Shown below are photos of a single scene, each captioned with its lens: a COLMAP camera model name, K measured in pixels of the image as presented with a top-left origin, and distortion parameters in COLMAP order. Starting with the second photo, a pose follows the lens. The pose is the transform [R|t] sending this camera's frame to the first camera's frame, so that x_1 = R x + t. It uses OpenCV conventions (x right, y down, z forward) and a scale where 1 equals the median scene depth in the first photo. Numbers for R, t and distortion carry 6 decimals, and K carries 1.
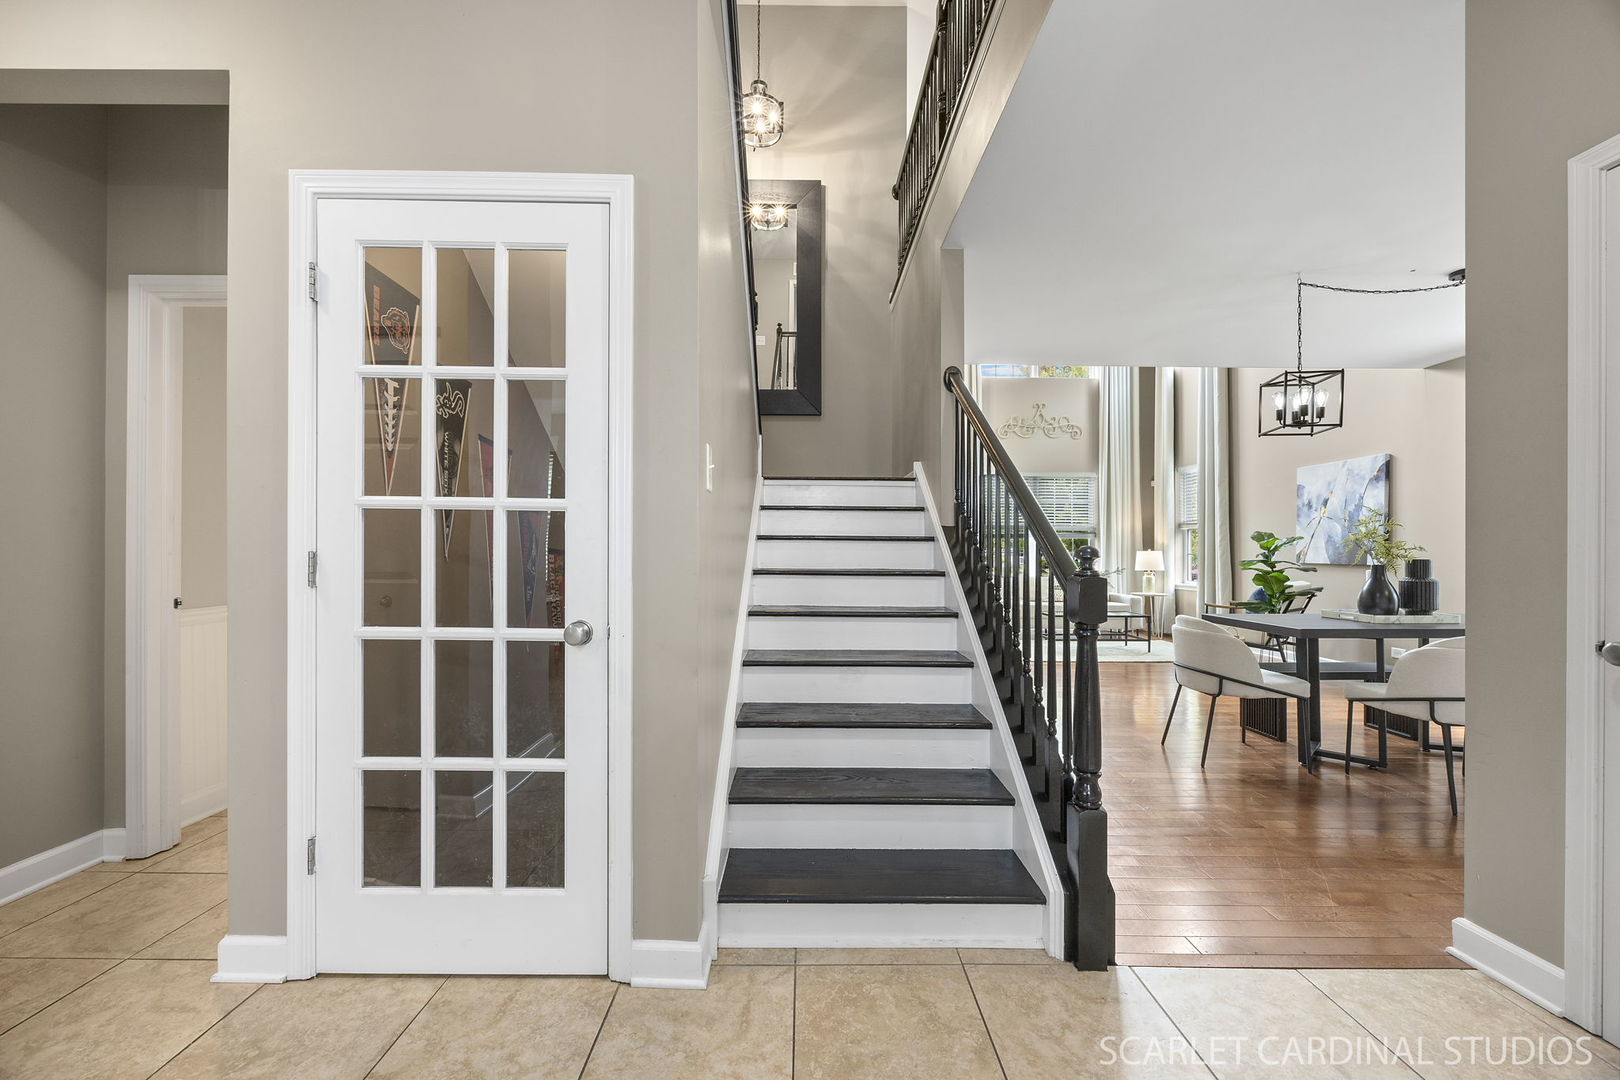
lens RADIAL K [[617.4, 0, 807.0], [0, 617.4, 549.6], [0, 0, 1]] dist [-0.001841, -0.000353]
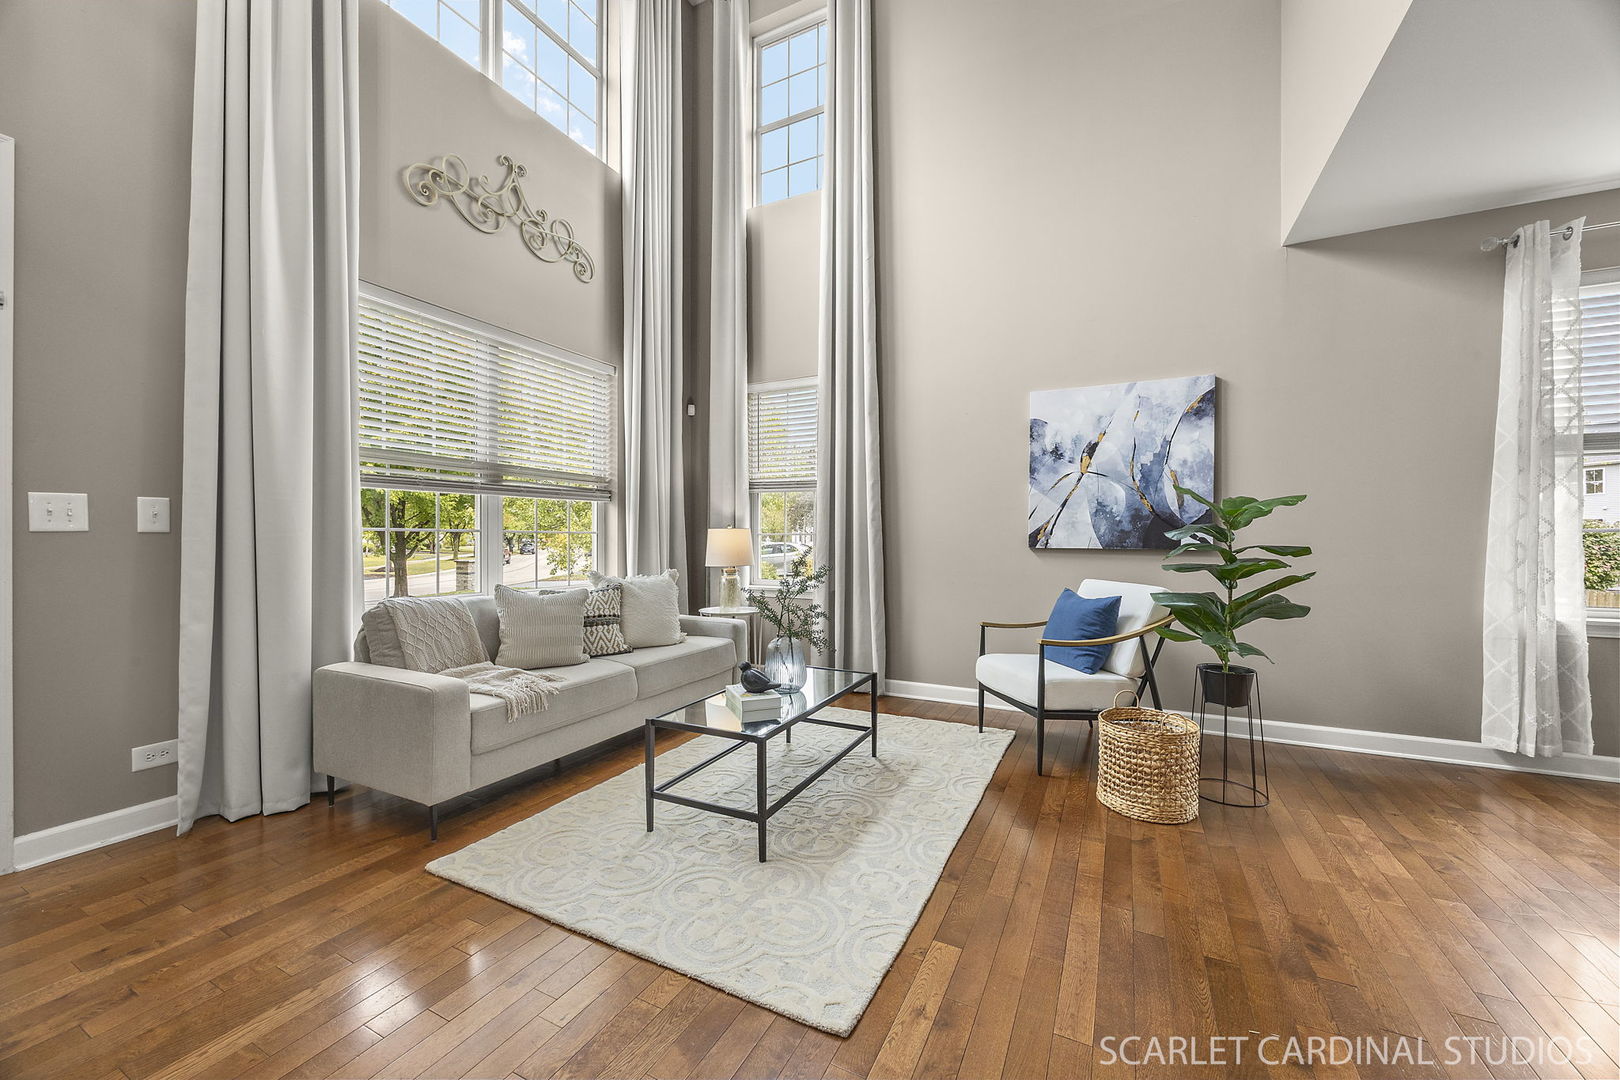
lens RADIAL K [[617.4, 0, 808.9], [0, 617.4, 535.1], [0, 0, 1]] dist [-0.001841, -0.000353]
pose [[0.461478, -0.001533, 0.887150, 0.165343], [-0.004000, 0.999985, 0.003809, 0.008045], [-0.887142, -0.005306, 0.461465, 0.971290]]
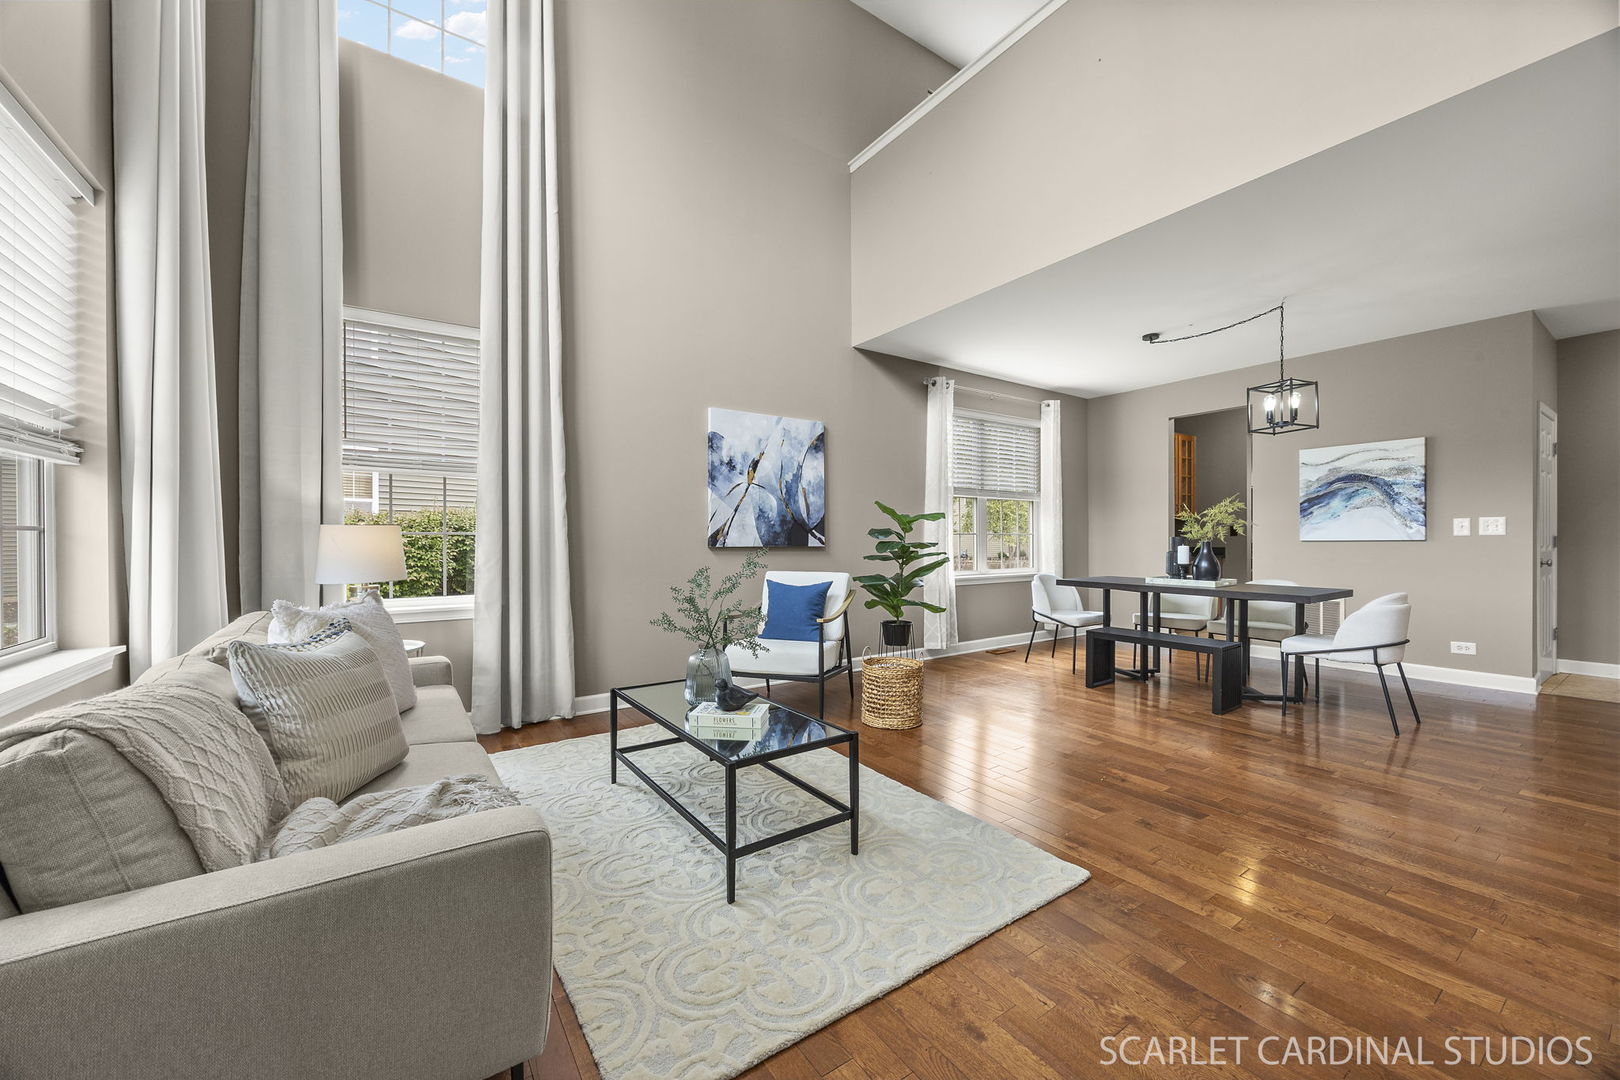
lens RADIAL K [[617.4, 0, 807.4], [0, 617.4, 542.7], [0, 0, 1]] dist [-0.001841, -0.000353]
pose [[-0.560582, -0.006449, 0.828074, 0.185682], [-0.004678, 0.999978, 0.004620, 0.014072], [-0.828085, -0.001284, -0.560600, 1.375169]]
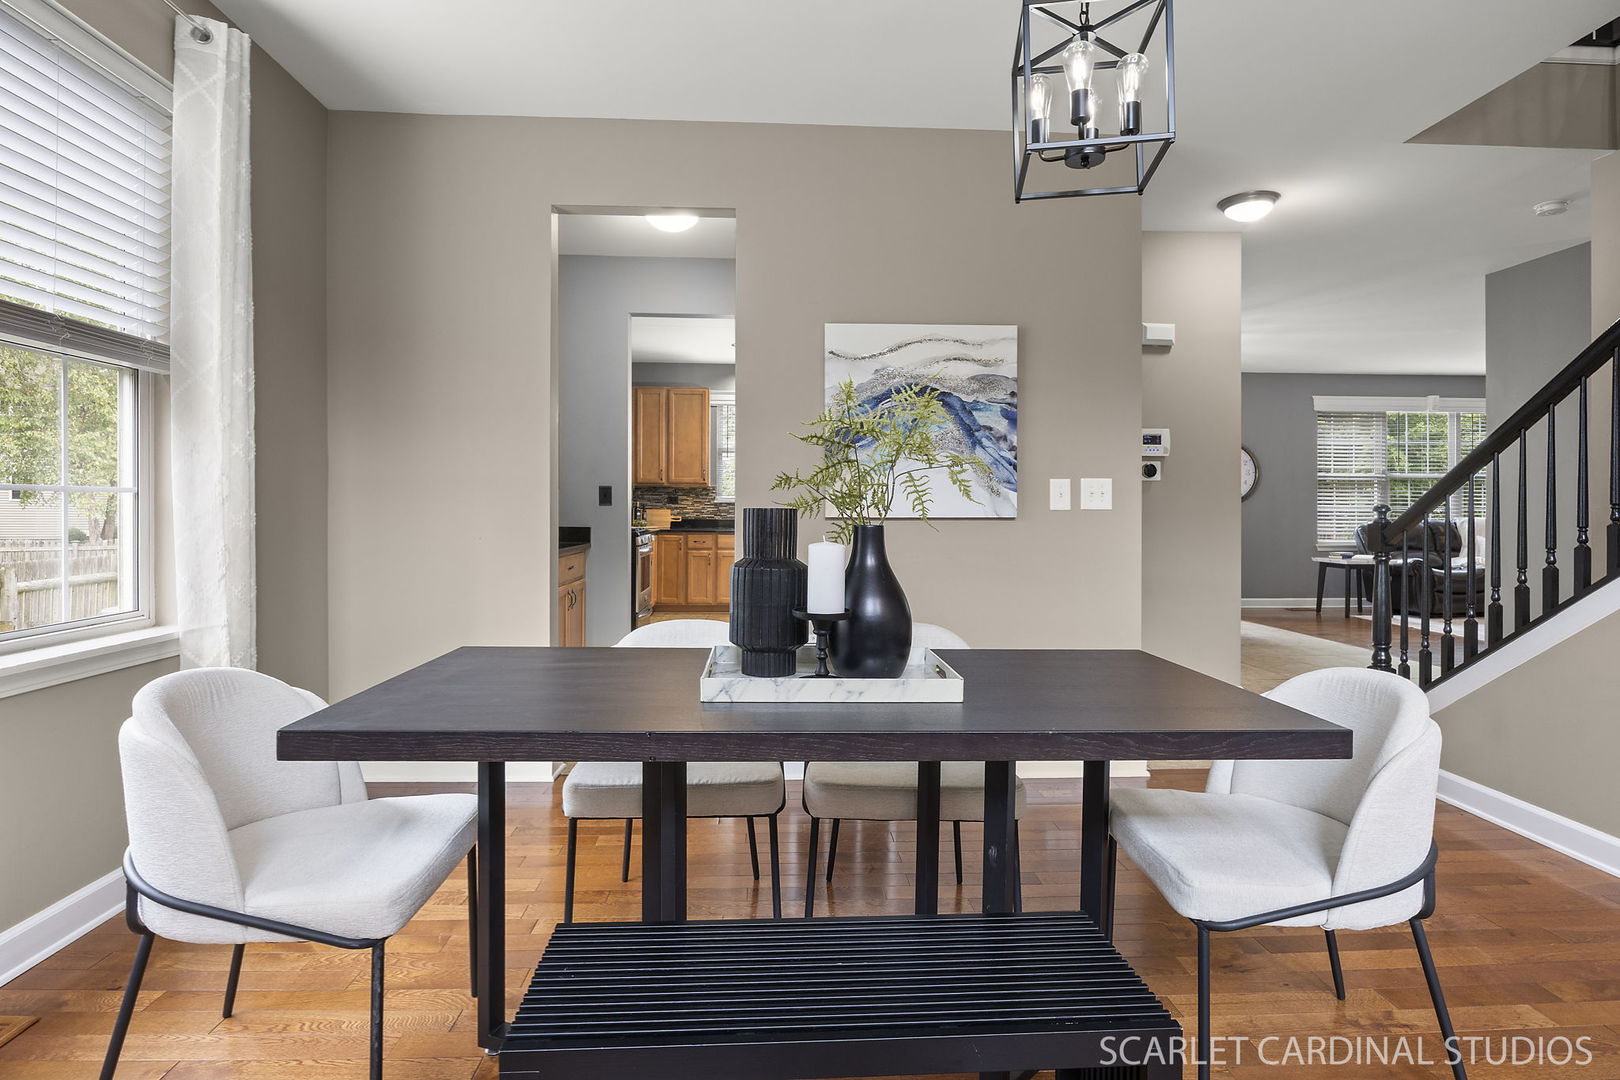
lens RADIAL K [[817.4, 0, 796.0], [0, 817.4, 519.8], [0, 0, 1]] dist [-0.017364, 0.000037]
pose [[-0.998865, -0.007764, -0.046985, 0.563464], [-0.007990, 0.999957, 0.004631, 0.010615], [0.046947, 0.005001, -0.998885, 0.842024]]
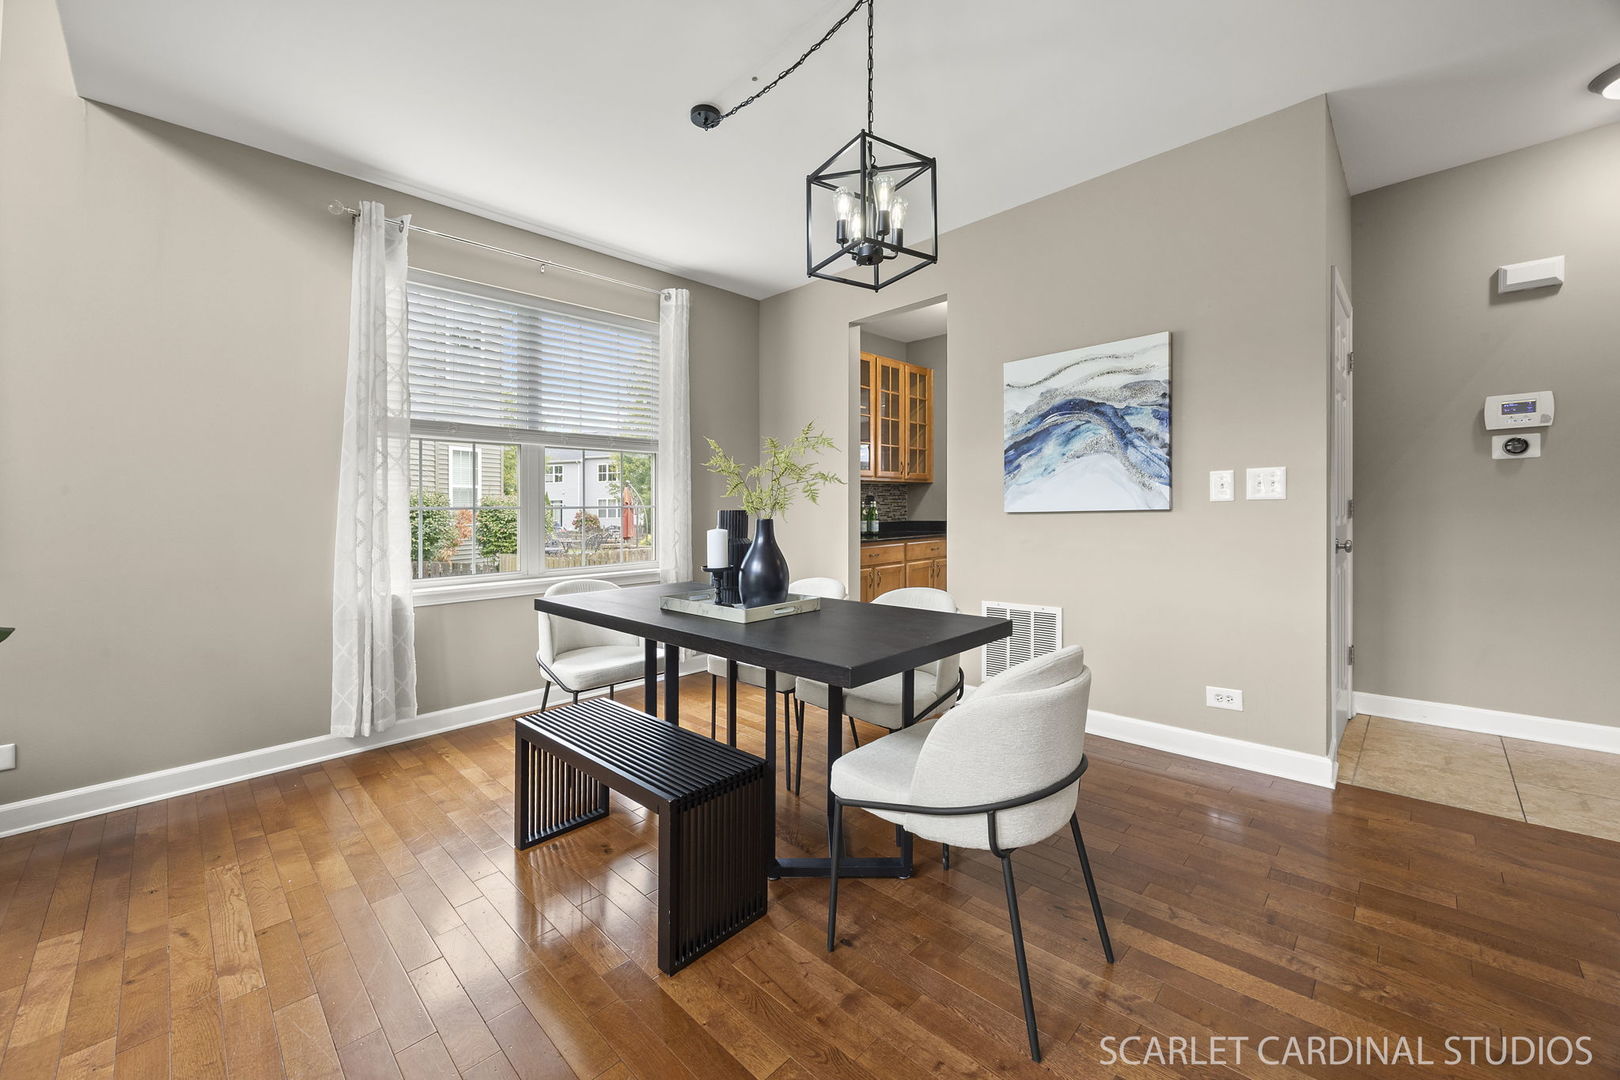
lens RADIAL K [[617.4, 0, 815.2], [0, 617.4, 524.1], [0, 0, 1]] dist [-0.001841, -0.000353]
pose [[-0.712888, -0.008694, 0.701224, 0.260084], [0.009599, 0.999709, 0.022153, 0.009034], [-0.701212, 0.022524, -0.712597, 0.803279]]
